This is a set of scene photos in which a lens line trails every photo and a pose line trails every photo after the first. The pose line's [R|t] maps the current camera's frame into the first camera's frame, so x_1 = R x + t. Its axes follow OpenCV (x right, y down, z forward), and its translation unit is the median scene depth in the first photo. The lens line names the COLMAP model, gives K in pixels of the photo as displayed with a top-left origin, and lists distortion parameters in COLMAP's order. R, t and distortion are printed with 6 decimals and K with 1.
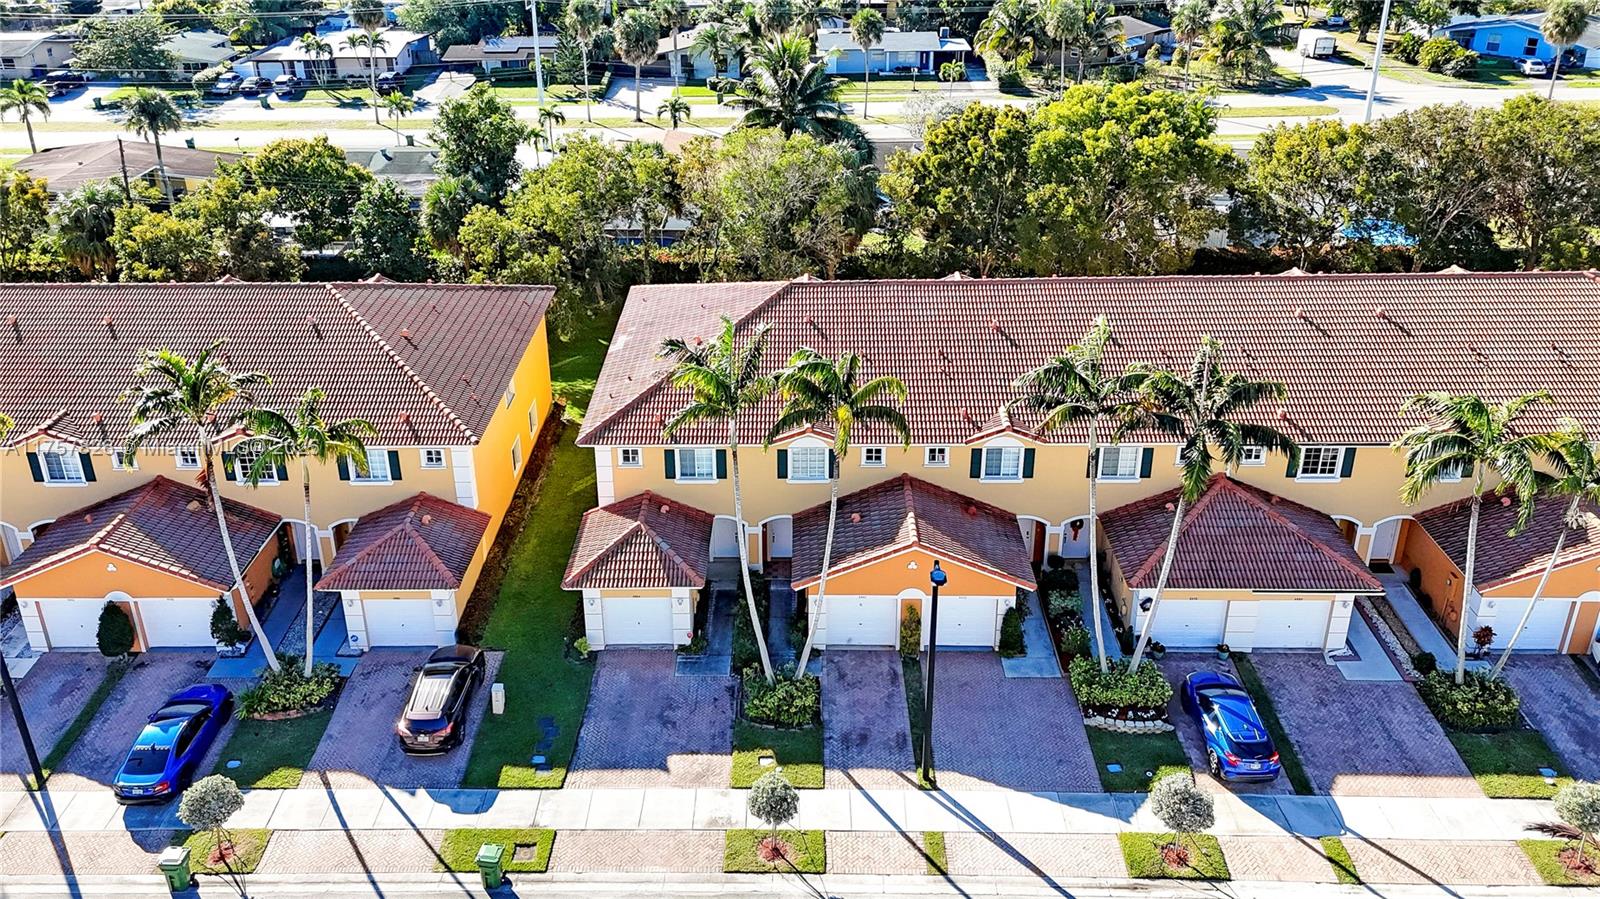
lens RADIAL K [[1216.7, 0, 794.1], [0, 1216.7, 338.3], [0, 0, 1]] dist [0.063686, -0.001249]
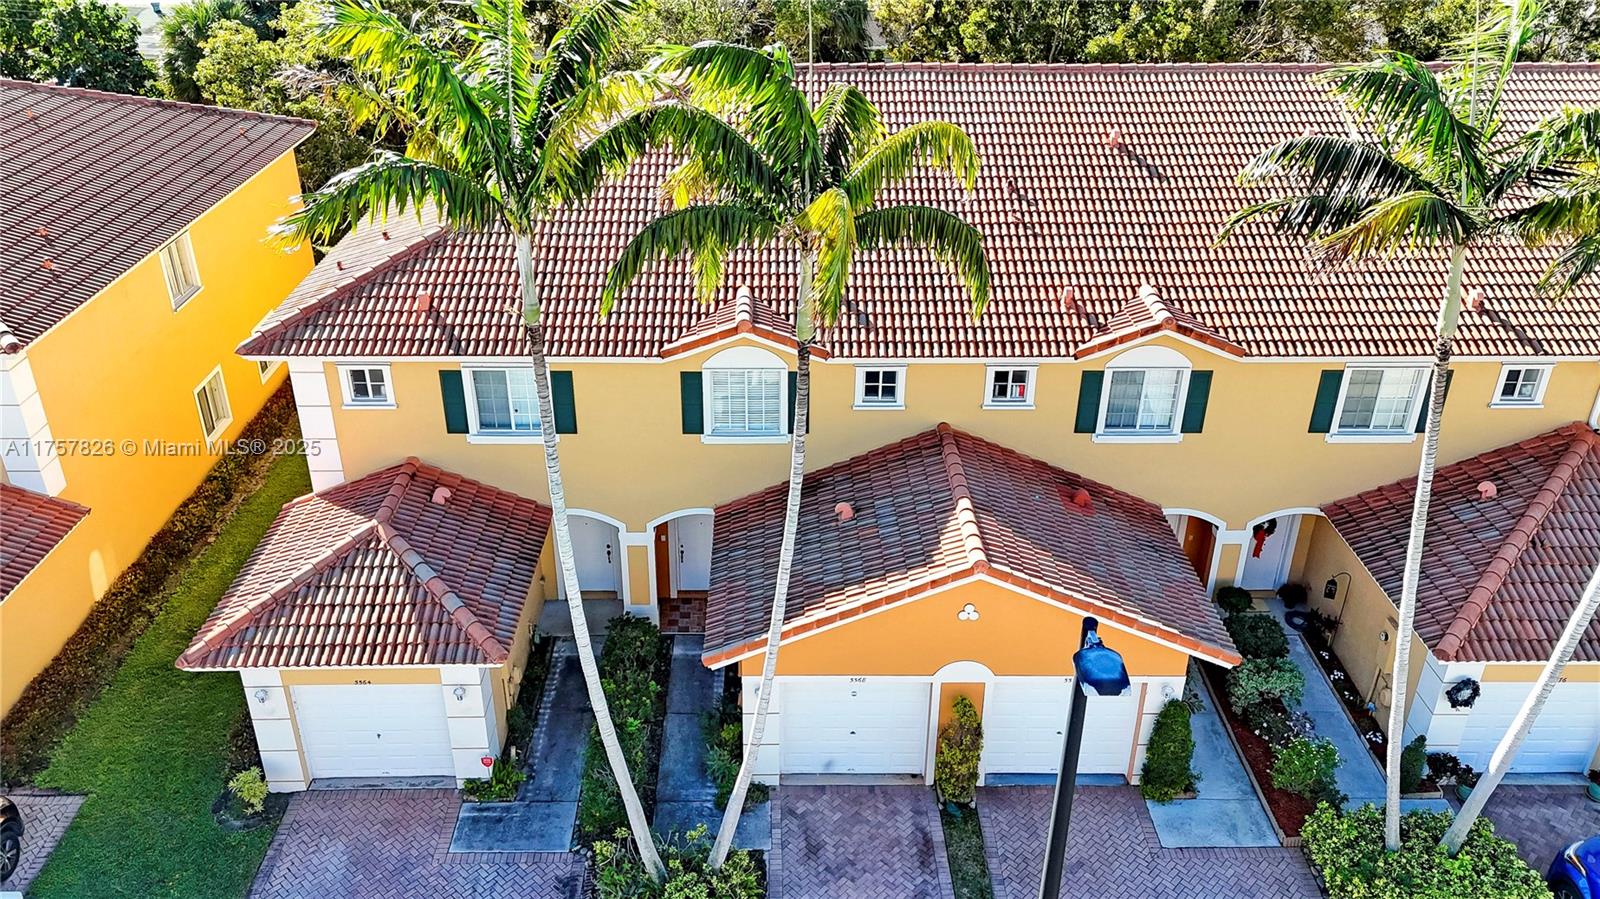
lens RADIAL K [[1231.3, 0, 800.0], [0, 1231.3, 449.5], [0, 0, 1]] dist [0.062784, -0.004034]
pose [[0.999461, 0.001087, 0.032803, 0.018001], [-0.003630, 0.996980, 0.077569, 0.086252], [-0.032620, -0.077646, 0.996447, 0.526884]]
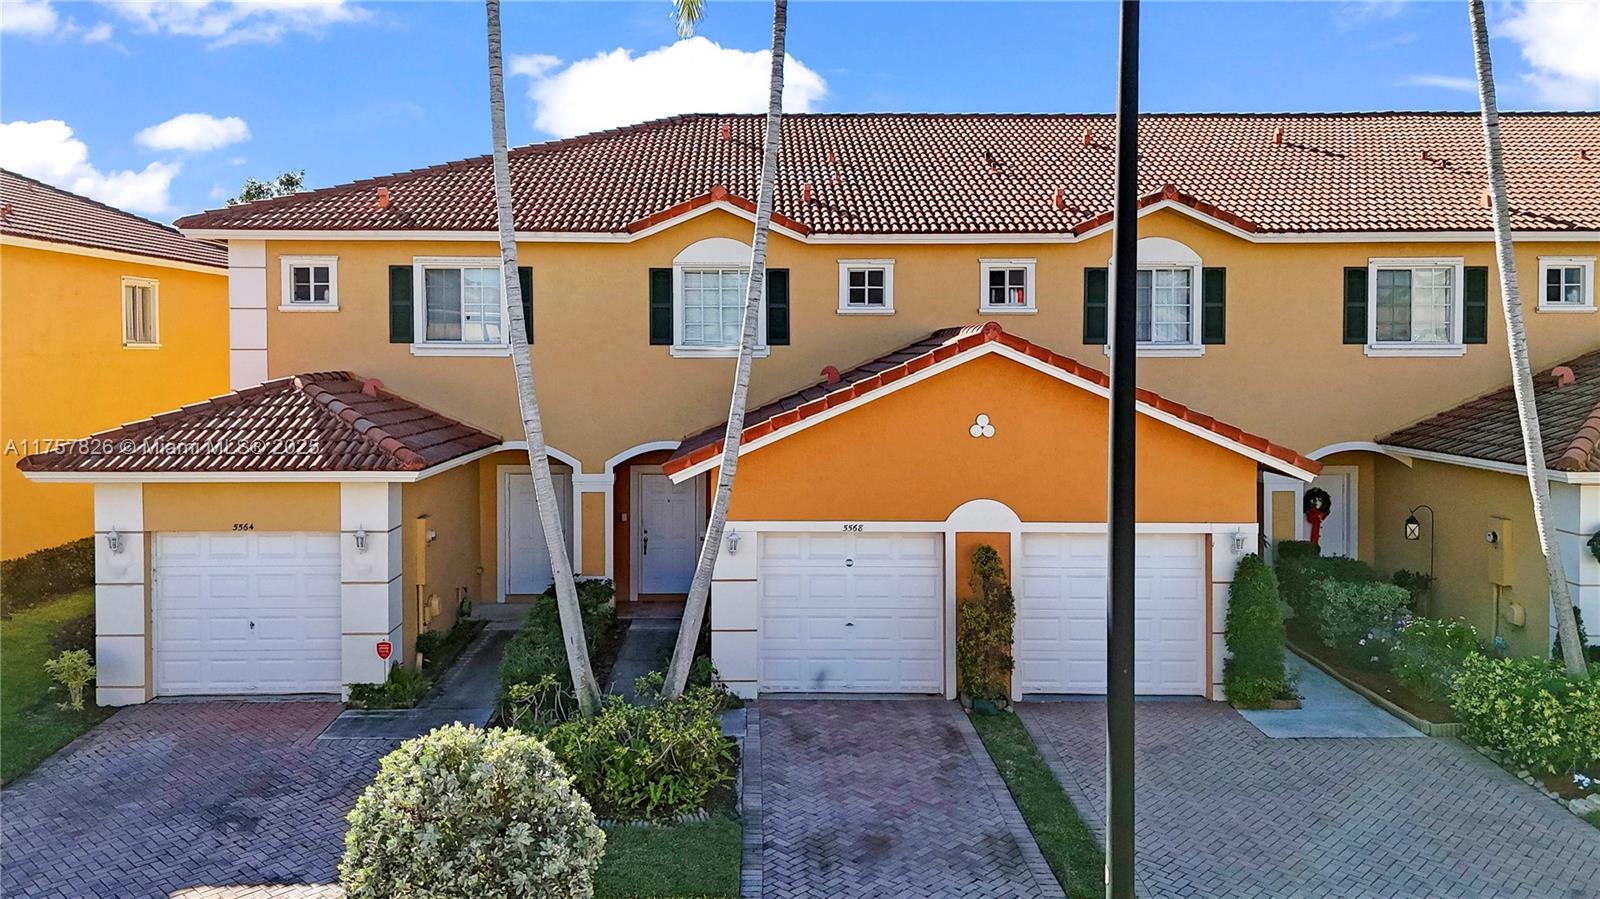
lens RADIAL K [[1211.1, 0, 776.0], [0, 1211.1, 386.9], [0, 0, 1]] dist [0.050657, 0.001800]
pose [[0.999715, 0.001974, 0.023772, 0.022587], [0.007187, 0.925334, -0.379086, 0.306397], [-0.022745, 0.379149, 0.925056, 0.622696]]
